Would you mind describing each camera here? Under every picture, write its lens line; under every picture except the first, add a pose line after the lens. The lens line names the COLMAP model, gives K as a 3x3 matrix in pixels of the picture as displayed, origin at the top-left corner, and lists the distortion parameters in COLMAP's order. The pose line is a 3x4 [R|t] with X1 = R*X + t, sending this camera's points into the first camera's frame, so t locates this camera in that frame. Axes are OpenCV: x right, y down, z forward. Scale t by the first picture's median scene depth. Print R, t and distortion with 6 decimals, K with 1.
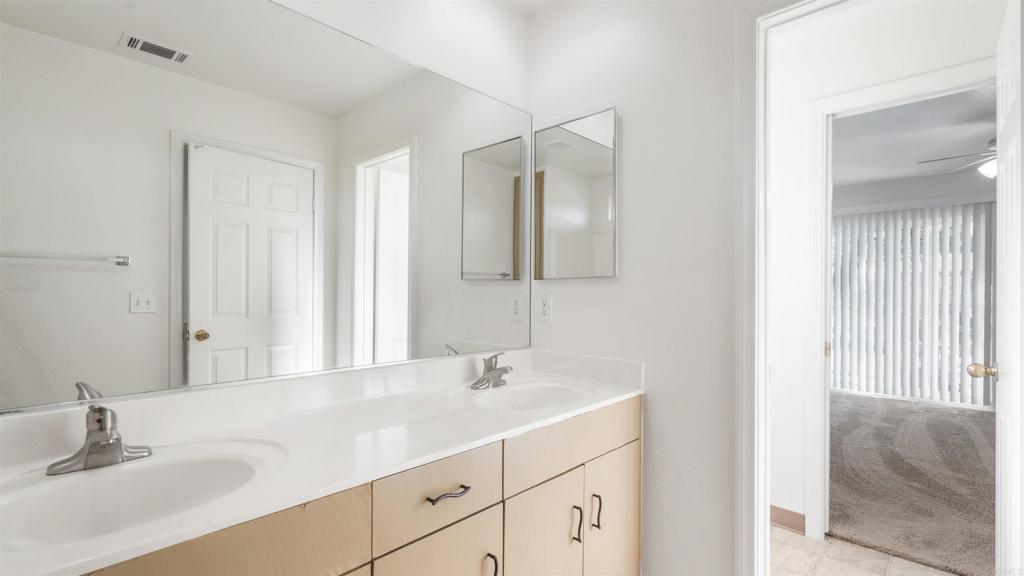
lens RADIAL K [[468.5, 0, 513.2], [0, 468.5, 294.8], [0, 0, 1]] dist [-0.002395, -0.000948]
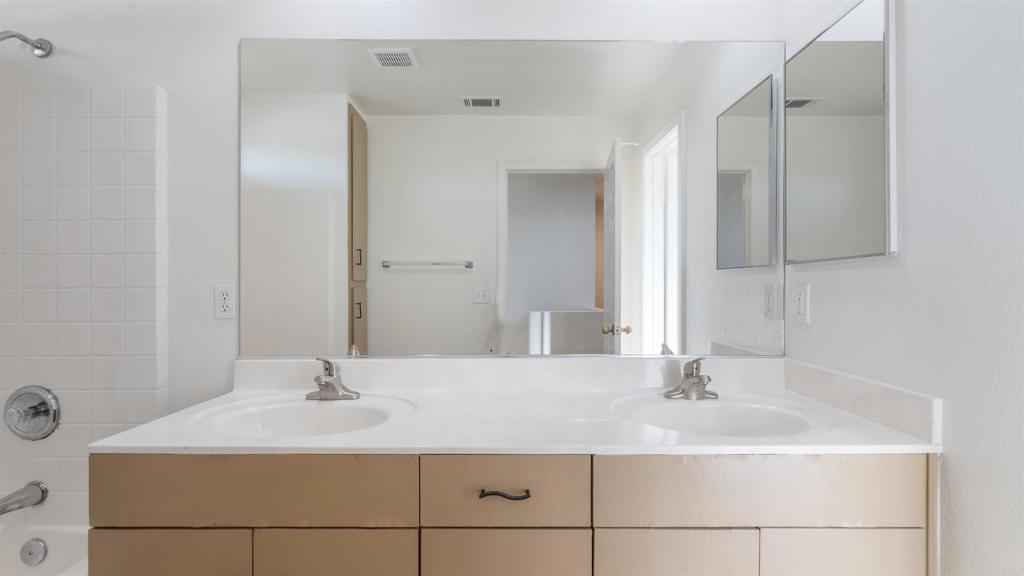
lens RADIAL K [[468.5, 0, 512.8], [0, 468.5, 290.1], [0, 0, 1]] dist [-0.002395, -0.000948]
pose [[0.680930, -0.004016, -0.732338, 0.330986], [0.003009, 0.999992, -0.002686, 0.009514], [0.732342, -0.000374, 0.680936, 0.213177]]
